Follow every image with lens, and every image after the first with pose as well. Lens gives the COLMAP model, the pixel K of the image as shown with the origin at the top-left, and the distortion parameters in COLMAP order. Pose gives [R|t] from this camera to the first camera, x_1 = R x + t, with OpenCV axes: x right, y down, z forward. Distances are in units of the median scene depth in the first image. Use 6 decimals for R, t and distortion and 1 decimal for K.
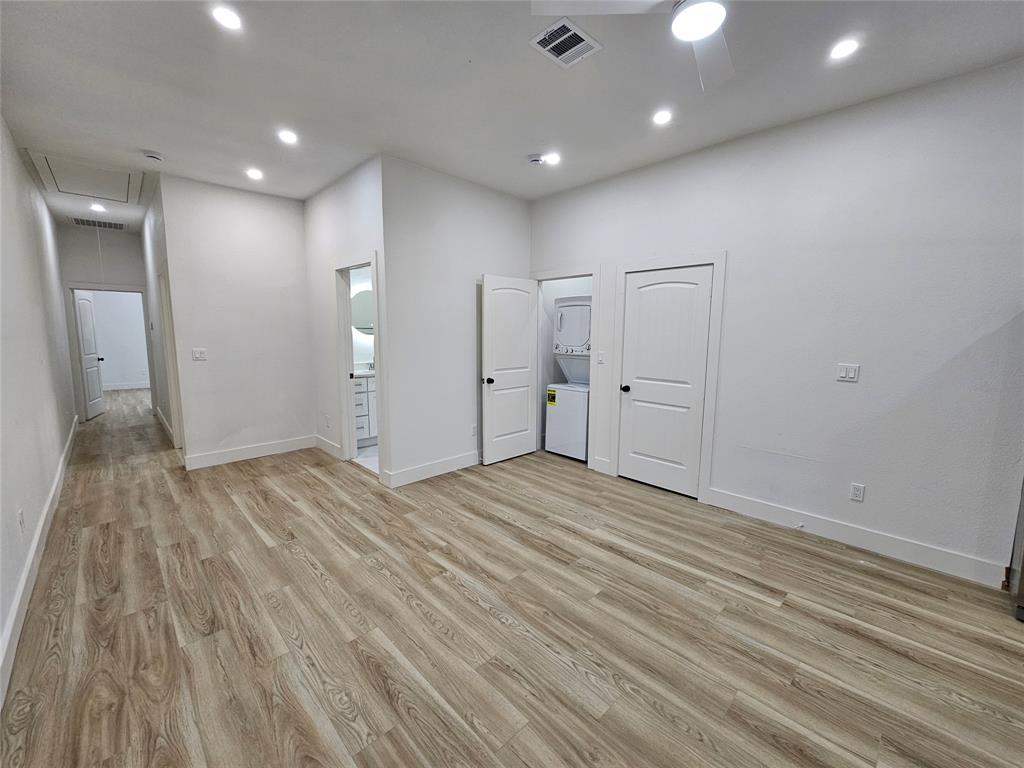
lens RADIAL K [[418.1, 0, 518.4], [0, 418.1, 380.6], [0, 0, 1]] dist [-0.002069, 0.000984]
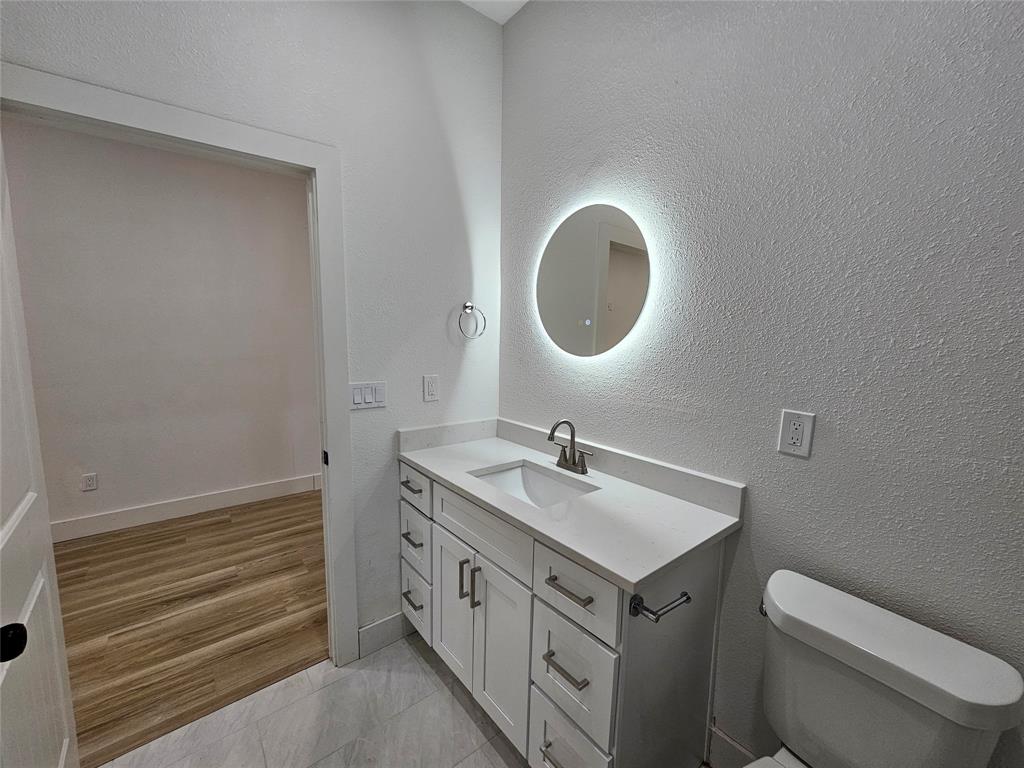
lens RADIAL K [[418.1, 0, 508.1], [0, 418.1, 385.3], [0, 0, 1]] dist [-0.002069, 0.000984]
pose [[-0.090547, 0.126470, -0.987829, -0.061947], [-0.140241, 0.980400, 0.138374, -0.203506], [0.985968, 0.151064, -0.071036, 1.526573]]
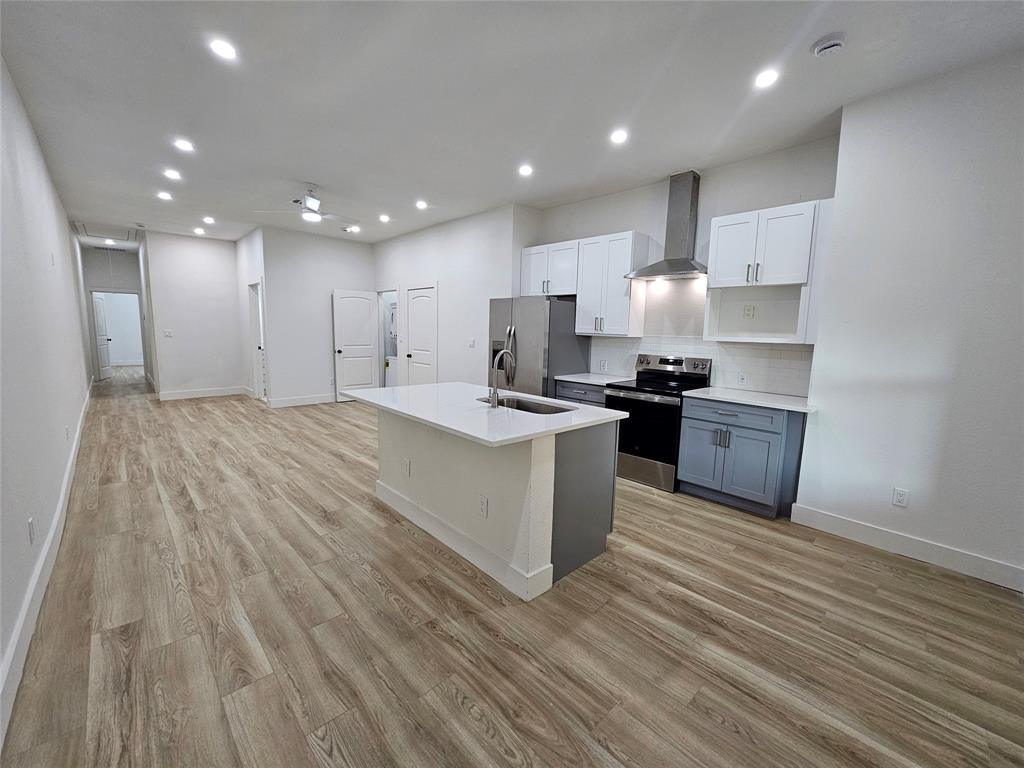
lens RADIAL K [[418.1, 0, 518.5], [0, 418.1, 380.3], [0, 0, 1]] dist [-0.002069, 0.000984]
pose [[0.999885, 0.014762, -0.003544, 0.836992], [-0.014752, 0.999887, 0.002749, 0.127685], [0.003584, -0.002696, 0.999990, -0.870551]]
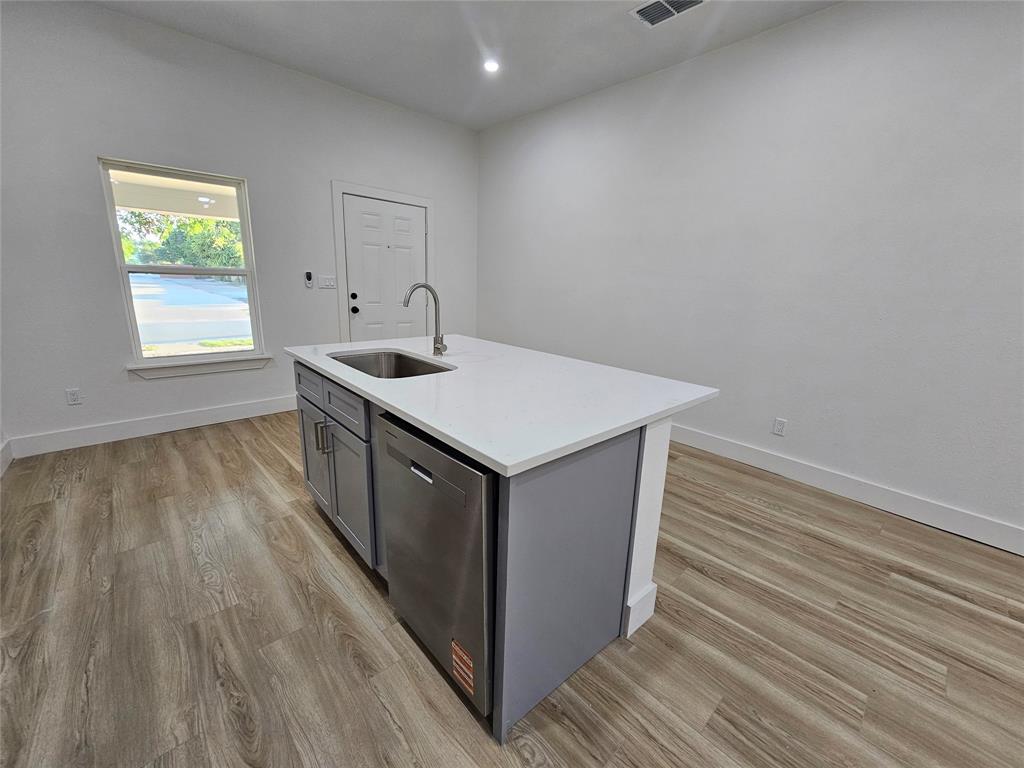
lens RADIAL K [[418.1, 0, 520.0], [0, 418.1, 380.7], [0, 0, 1]] dist [-0.002069, 0.000984]
pose [[-0.999028, -0.043470, 0.007318, 0.663010], [-0.038205, 0.936647, 0.348185, -0.003984], [-0.021990, 0.347567, -0.937397, 0.479102]]
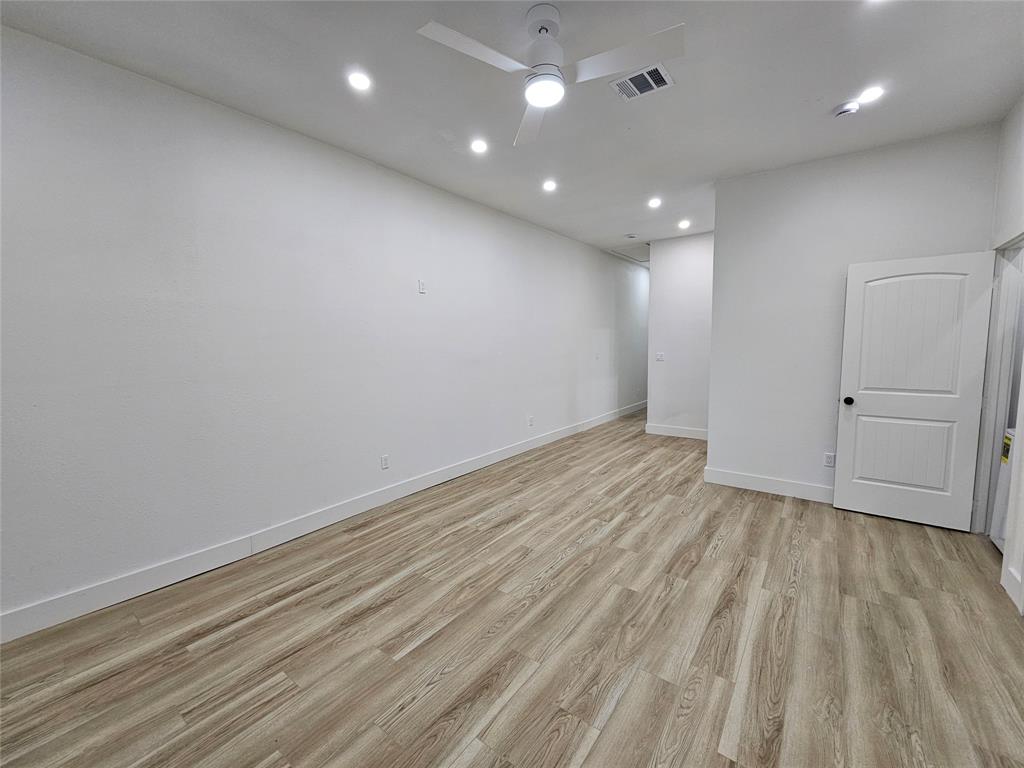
lens RADIAL K [[418.1, 0, 516.1], [0, 418.1, 381.2], [0, 0, 1]] dist [-0.002069, 0.000984]
pose [[0.152100, 0.082607, -0.984907, 0.747517], [-0.108951, 0.991829, 0.066363, -0.025298], [0.982342, 0.097213, 0.159858, 0.339498]]
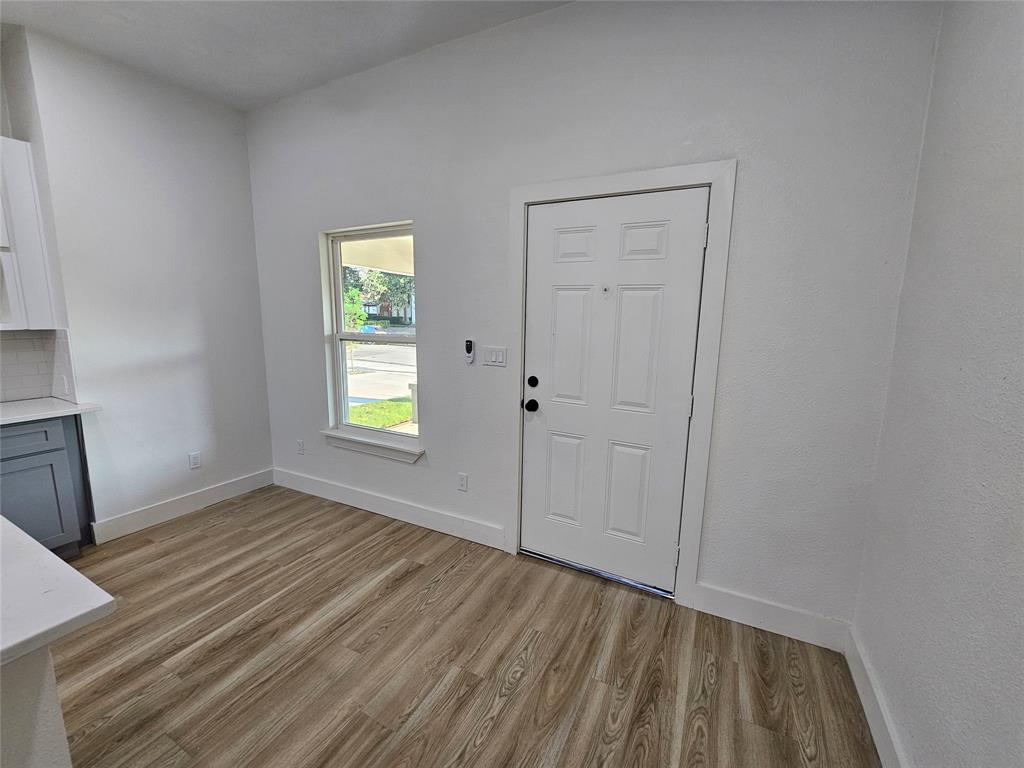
lens RADIAL K [[418.1, 0, 517.9], [0, 418.1, 379.6], [0, 0, 1]] dist [-0.002069, 0.000984]
pose [[-0.322061, -0.154815, 0.933975, 0.537156], [0.099144, 0.975599, 0.195902, 0.067307], [-0.941513, 0.155690, -0.298854, -0.499416]]
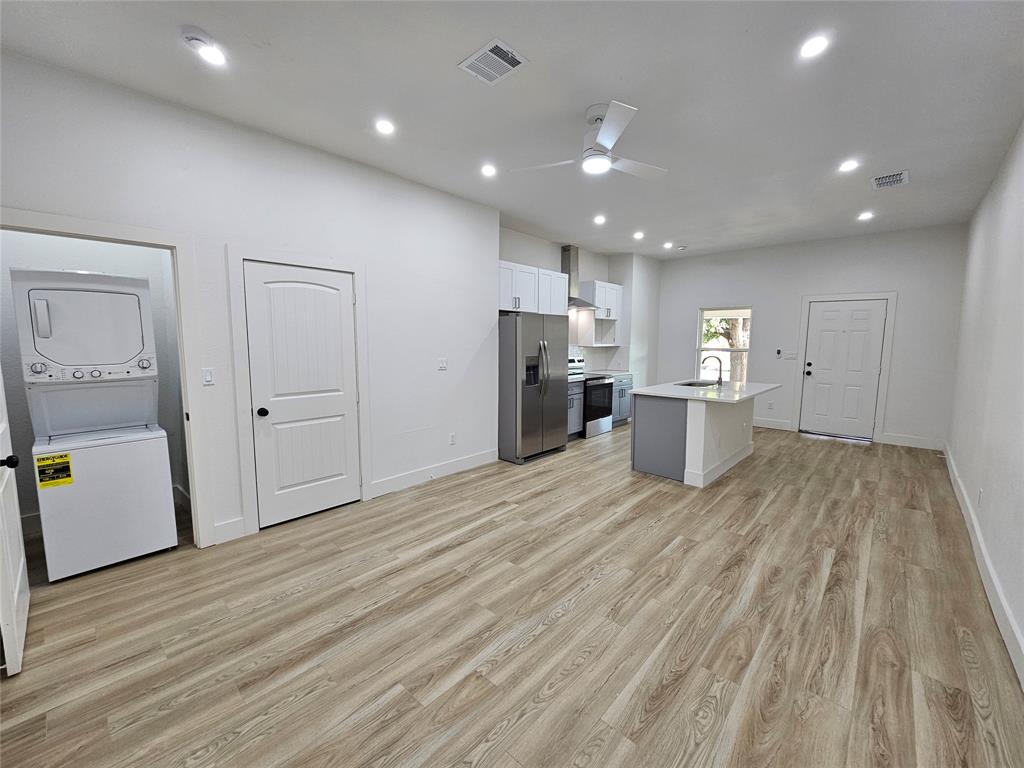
lens RADIAL K [[418.1, 0, 516.3], [0, 418.1, 380.1], [0, 0, 1]] dist [-0.002069, 0.000984]
pose [[-0.058645, -0.105582, 0.992680, -0.607873], [0.115268, 0.987024, 0.111790, -0.082067], [-0.991602, 0.120980, -0.045714, 0.655278]]
